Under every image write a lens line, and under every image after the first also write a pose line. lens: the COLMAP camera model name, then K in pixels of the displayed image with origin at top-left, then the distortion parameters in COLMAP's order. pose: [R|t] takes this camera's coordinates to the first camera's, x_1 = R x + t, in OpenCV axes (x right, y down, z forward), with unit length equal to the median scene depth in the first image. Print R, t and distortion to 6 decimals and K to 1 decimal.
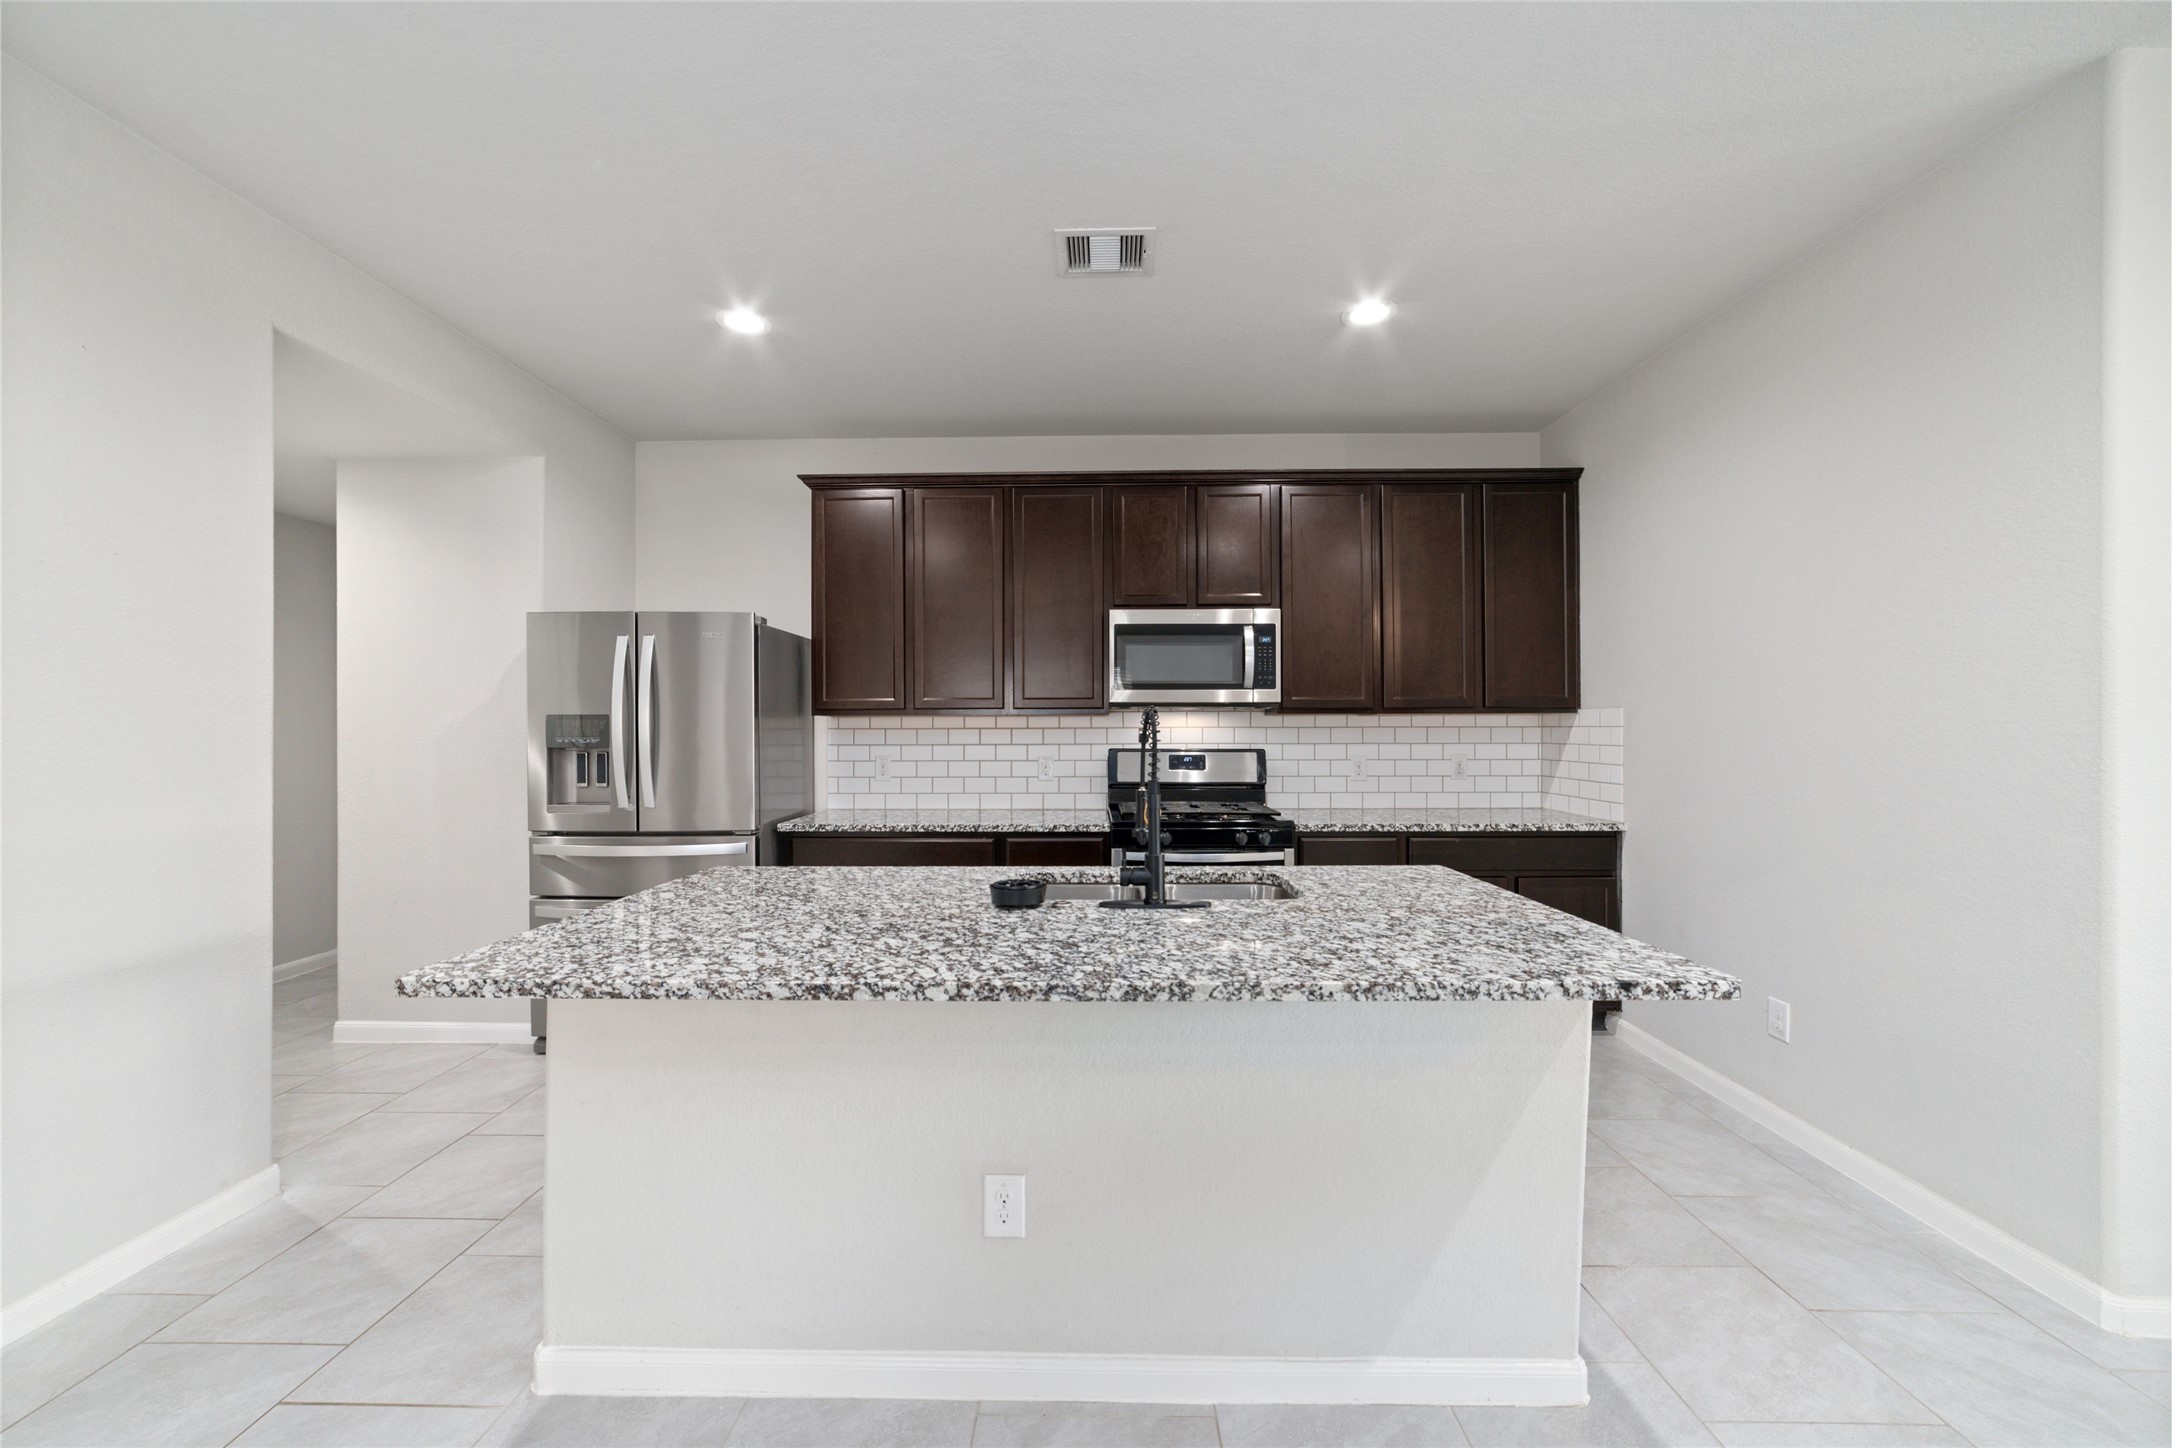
lens RADIAL K [[833.6, 0, 1075.2], [0, 833.6, 721.9], [0, 0, 1]] dist [-0.016882, 0.004657]
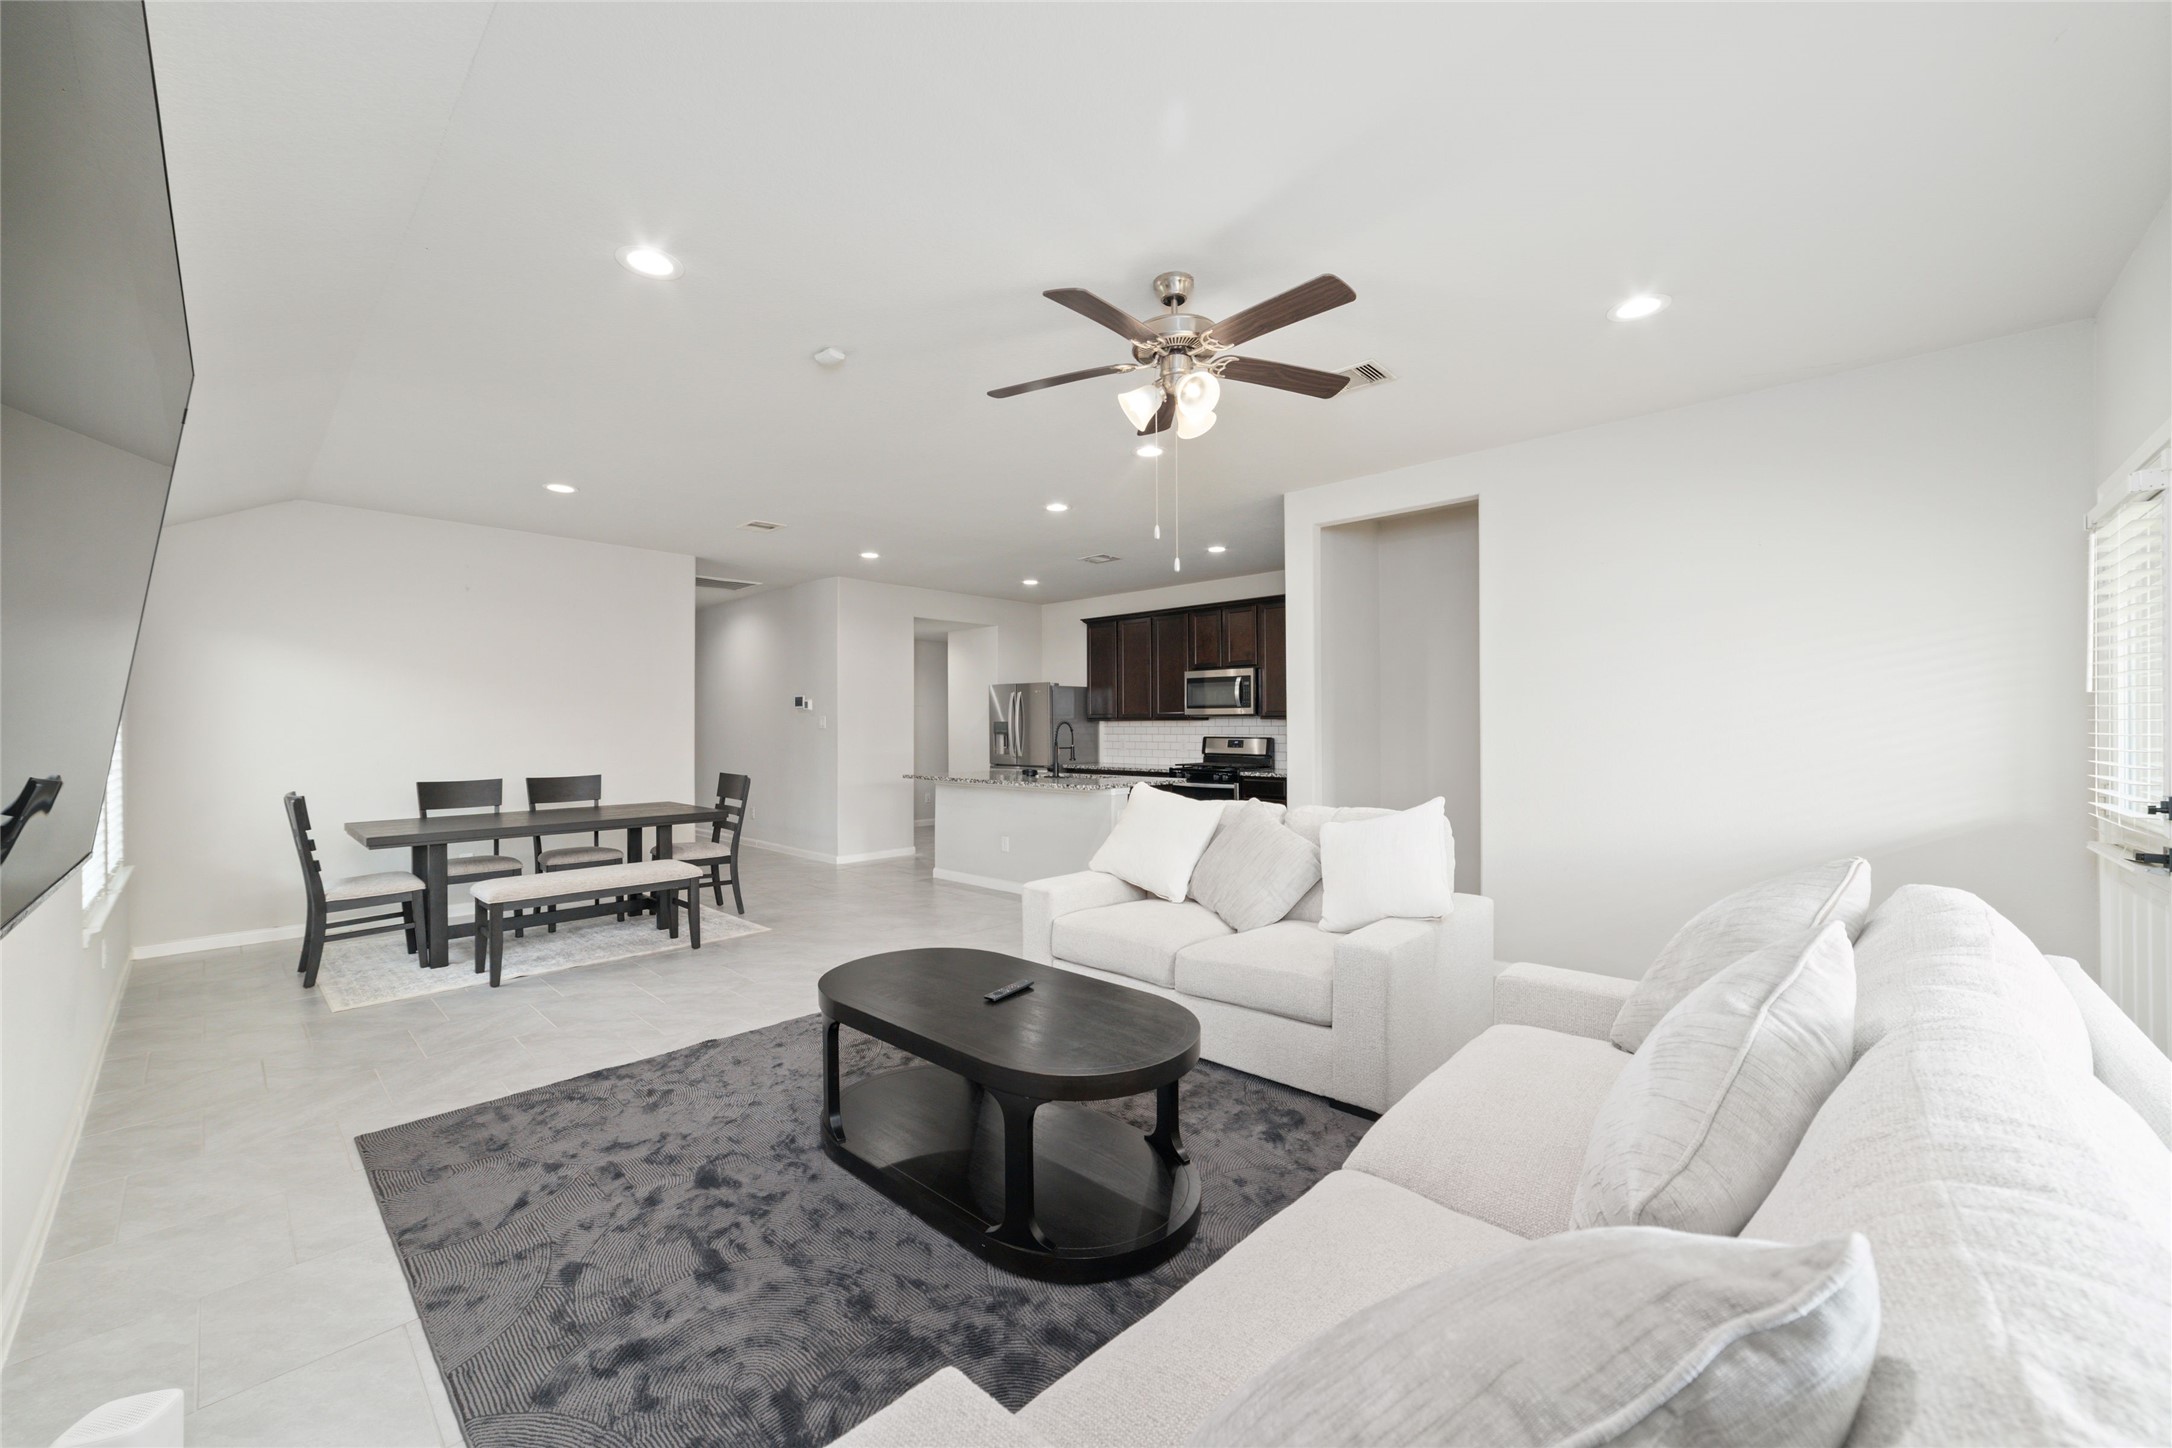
lens RADIAL K [[833.6, 0, 1083.8], [0, 833.6, 727.8], [0, 0, 1]] dist [-0.016882, 0.004657]
pose [[0.742118, 0.000086, -0.670269, 1.291885], [0.003061, 0.999989, 0.003517, 0.001914], [0.670262, -0.004662, 0.742110, -0.777226]]
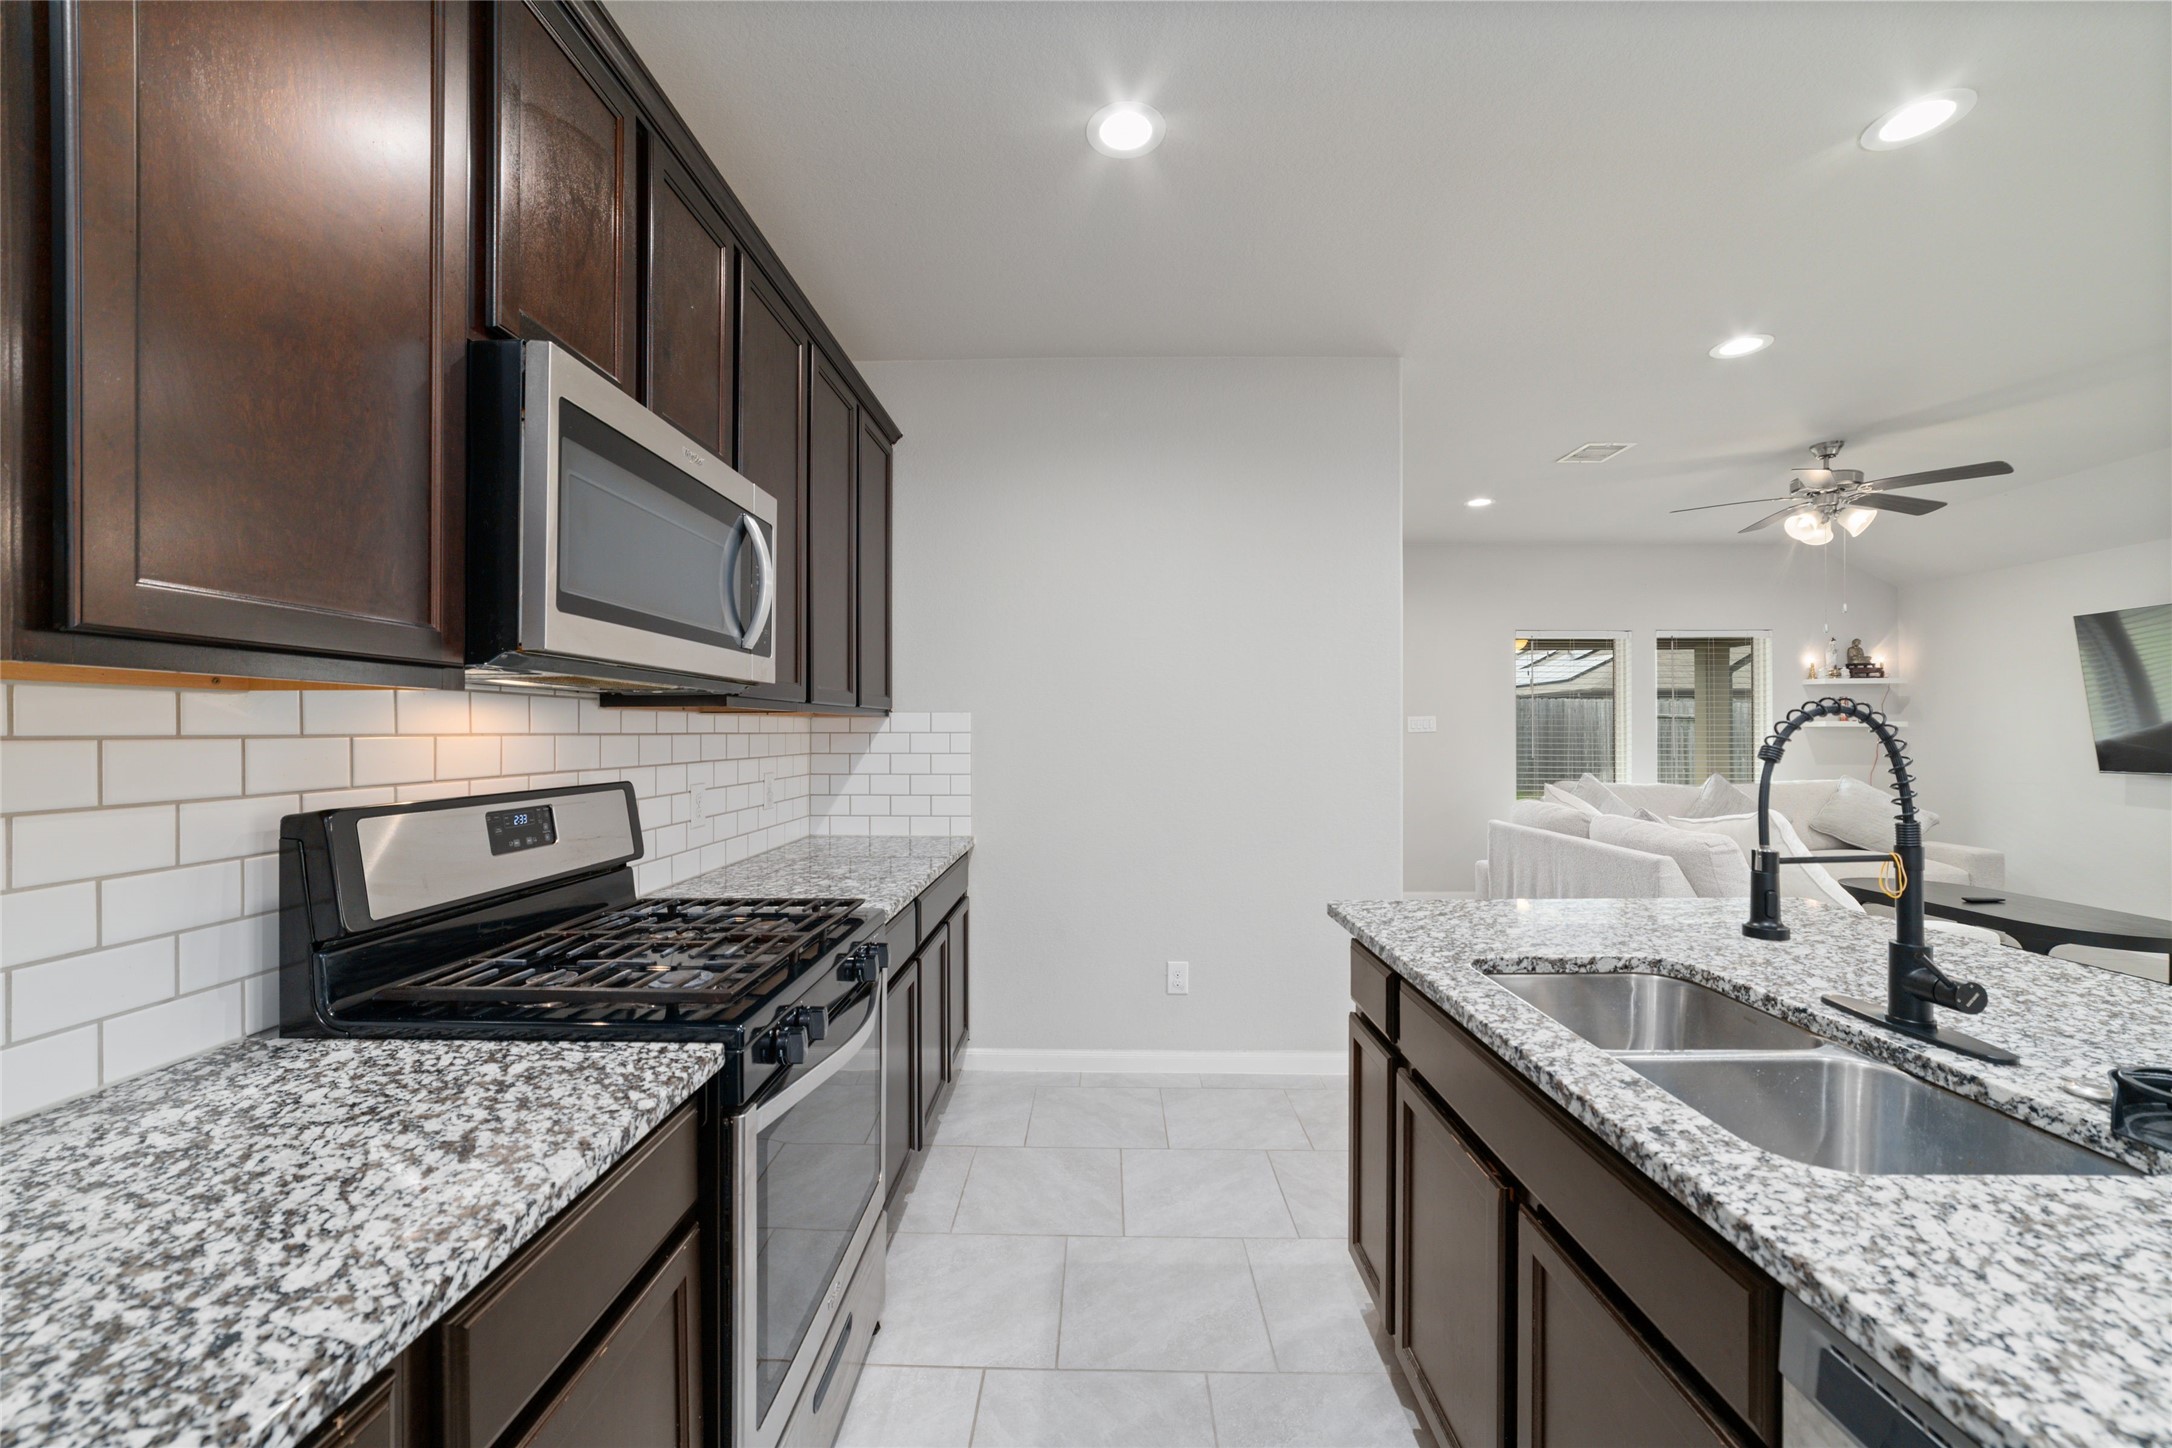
lens RADIAL K [[833.6, 0, 1069.4], [0, 833.6, 734.7], [0, 0, 1]] dist [-0.016882, 0.004657]
pose [[0.016045, -0.000195, 0.999871, -0.251178], [-0.003192, 0.999995, 0.000246, 0.006382], [-0.999866, -0.003196, 0.016044, 0.807333]]
